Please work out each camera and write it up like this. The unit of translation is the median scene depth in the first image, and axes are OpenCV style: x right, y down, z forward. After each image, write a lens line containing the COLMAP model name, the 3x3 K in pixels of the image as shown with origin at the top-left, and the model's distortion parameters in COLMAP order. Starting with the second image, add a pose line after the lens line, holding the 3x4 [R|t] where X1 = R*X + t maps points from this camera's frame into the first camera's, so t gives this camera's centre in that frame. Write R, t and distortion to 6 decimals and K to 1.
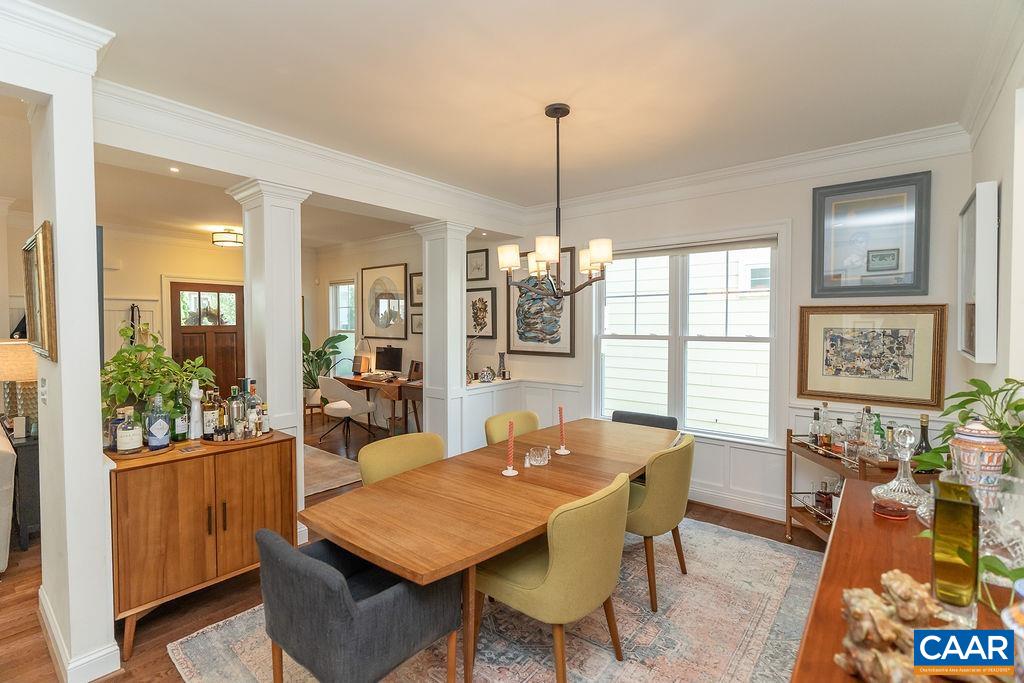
lens RADIAL K [[461.0, 0, 514.4], [0, 461.0, 336.2], [0, 0, 1]] dist [-0.005244, 0.001544]
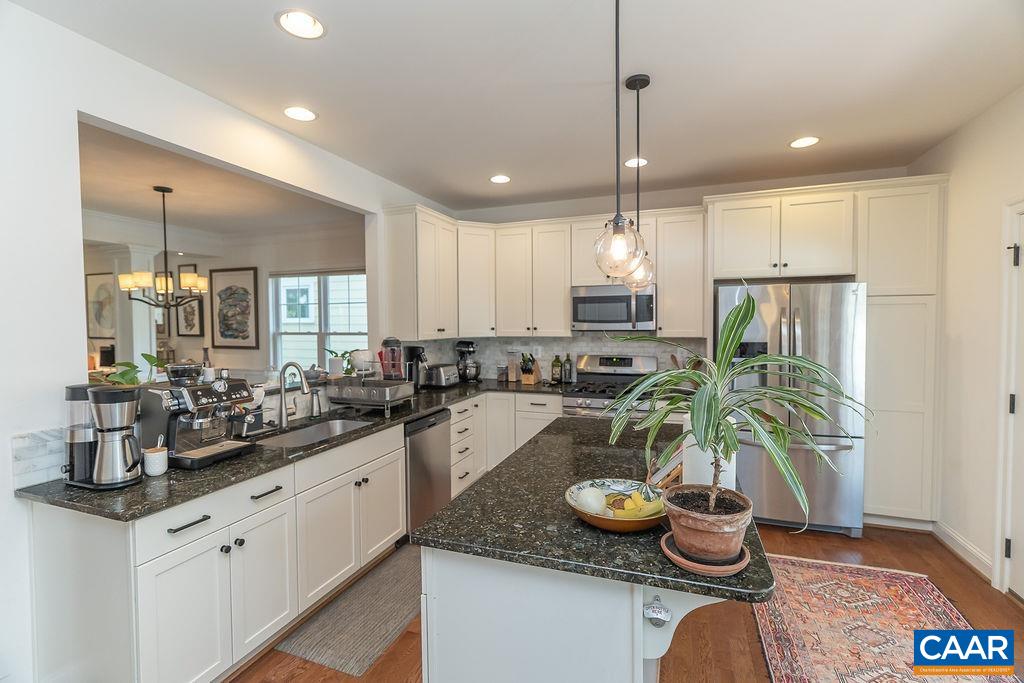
lens RADIAL K [[461.0, 0, 510.0], [0, 461.0, 336.2], [0, 0, 1]] dist [-0.005244, 0.001544]
pose [[0.949638, -0.014596, 0.313008, 0.355374], [0.014380, 0.999892, 0.002997, 0.012156], [-0.313018, 0.001655, 0.949746, -0.430661]]
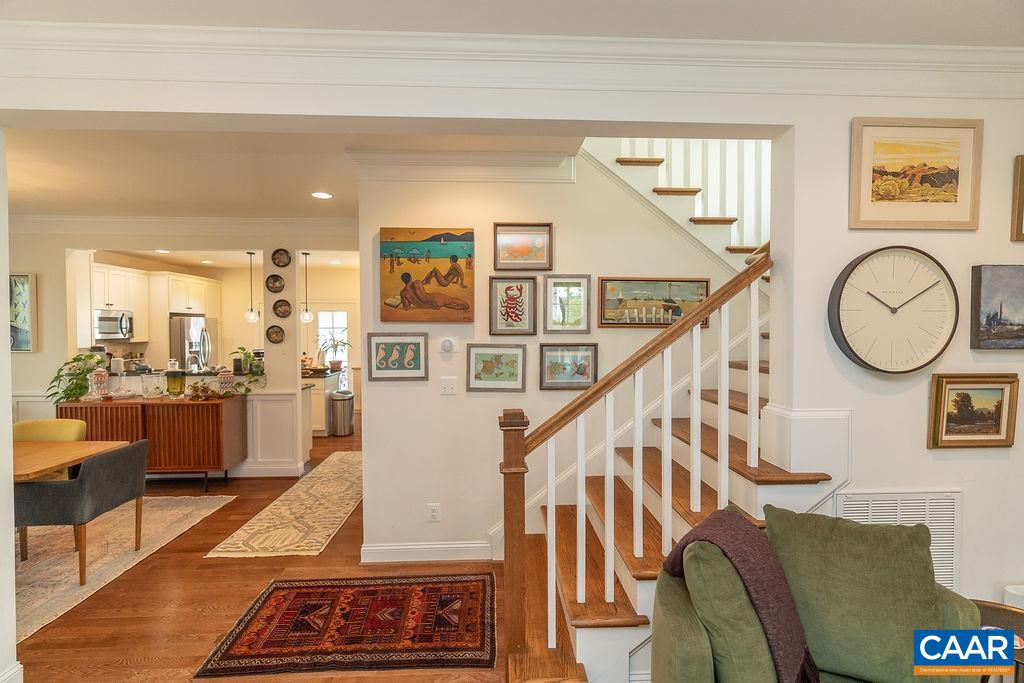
lens RADIAL K [[461.0, 0, 511.8], [0, 461.0, 339.5], [0, 0, 1]] dist [-0.005244, 0.001544]
pose [[-0.665765, -0.014792, 0.746015, -0.887087], [0.024480, 0.998832, 0.041651, -0.016466], [-0.745760, 0.045993, -0.664625, 0.286736]]
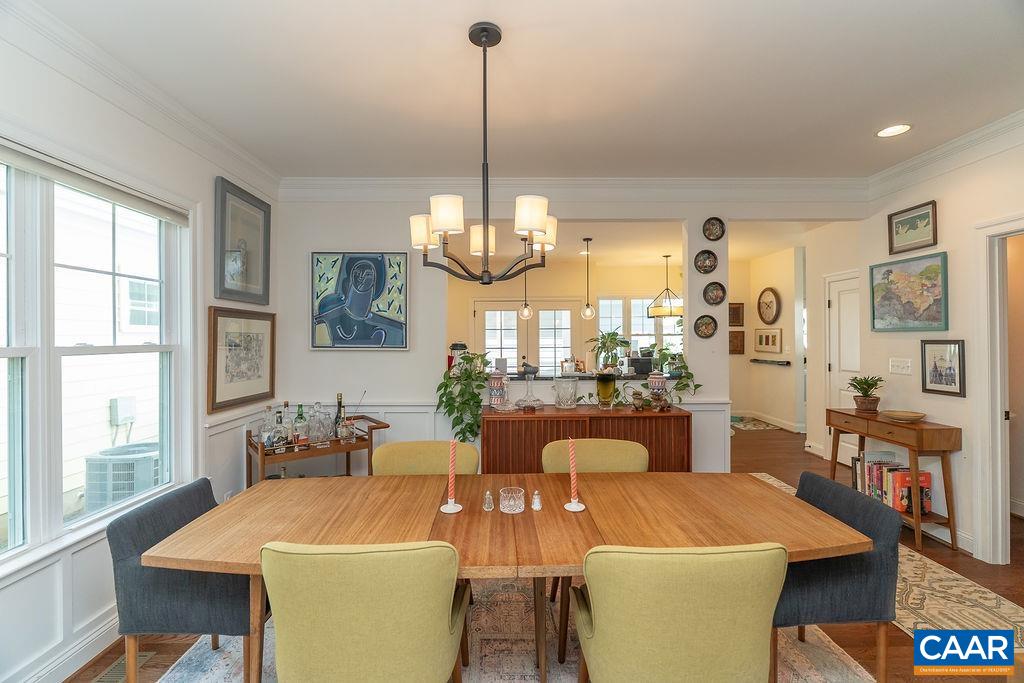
lens RADIAL K [[461.0, 0, 511.6], [0, 461.0, 334.4], [0, 0, 1]] dist [-0.005244, 0.001544]
pose [[-0.633461, 0.011901, 0.773683, -0.253743], [0.029591, 0.999523, 0.008853, -0.002810], [-0.773209, 0.028502, -0.633511, 0.715227]]
